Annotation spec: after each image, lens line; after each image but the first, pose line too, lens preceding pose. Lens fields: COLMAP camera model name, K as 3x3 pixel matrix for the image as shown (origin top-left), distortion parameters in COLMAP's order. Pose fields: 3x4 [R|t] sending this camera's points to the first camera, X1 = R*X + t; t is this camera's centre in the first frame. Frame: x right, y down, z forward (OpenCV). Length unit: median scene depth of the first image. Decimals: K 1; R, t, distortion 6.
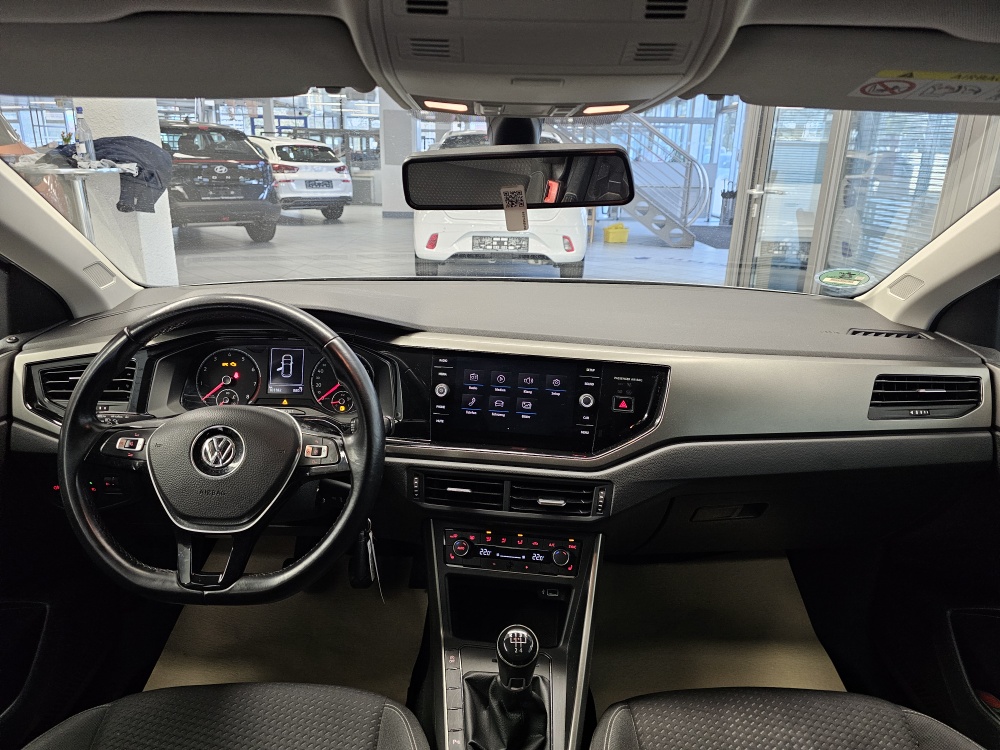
lens RADIAL K [[693.9, 0, 480.9], [0, 693.9, 371.3], [0, 0, 1]] dist [0.025854, 0.000944]
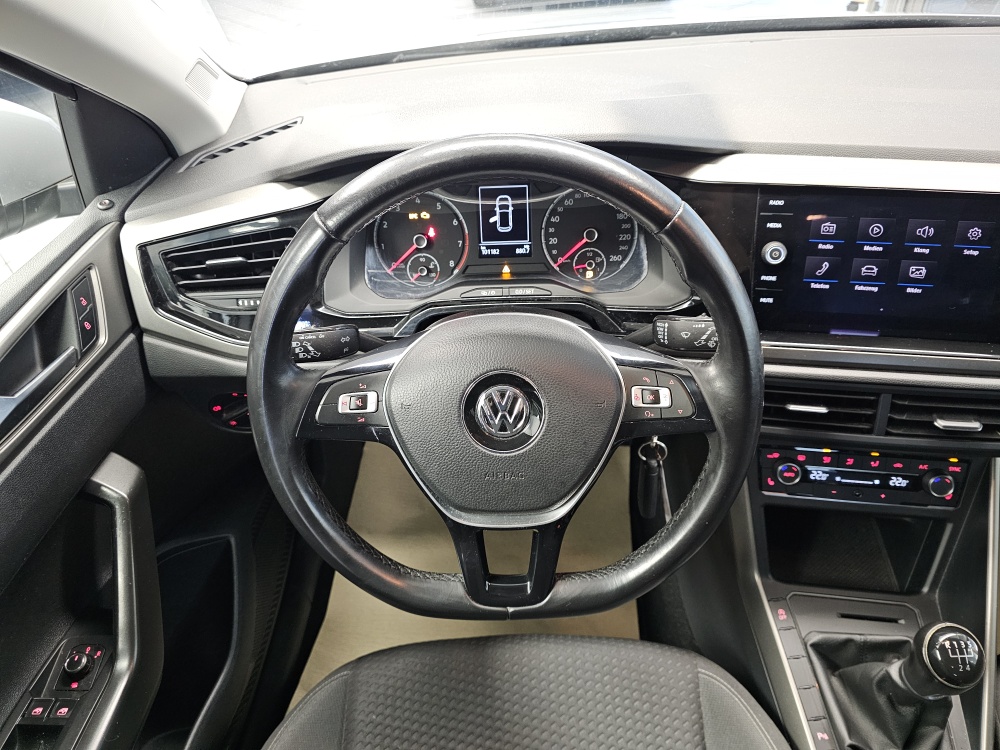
lens RADIAL K [[661.0, 0, 500.0], [0, 661.0, 375.0], [0, 0, 1]] dist [0.046781, -0.038246]
pose [[0.998256, -0.040424, -0.043021, -0.291031], [0.053138, 0.932759, 0.356562, -0.101328], [0.025715, -0.358226, 0.933281, 0.386012]]
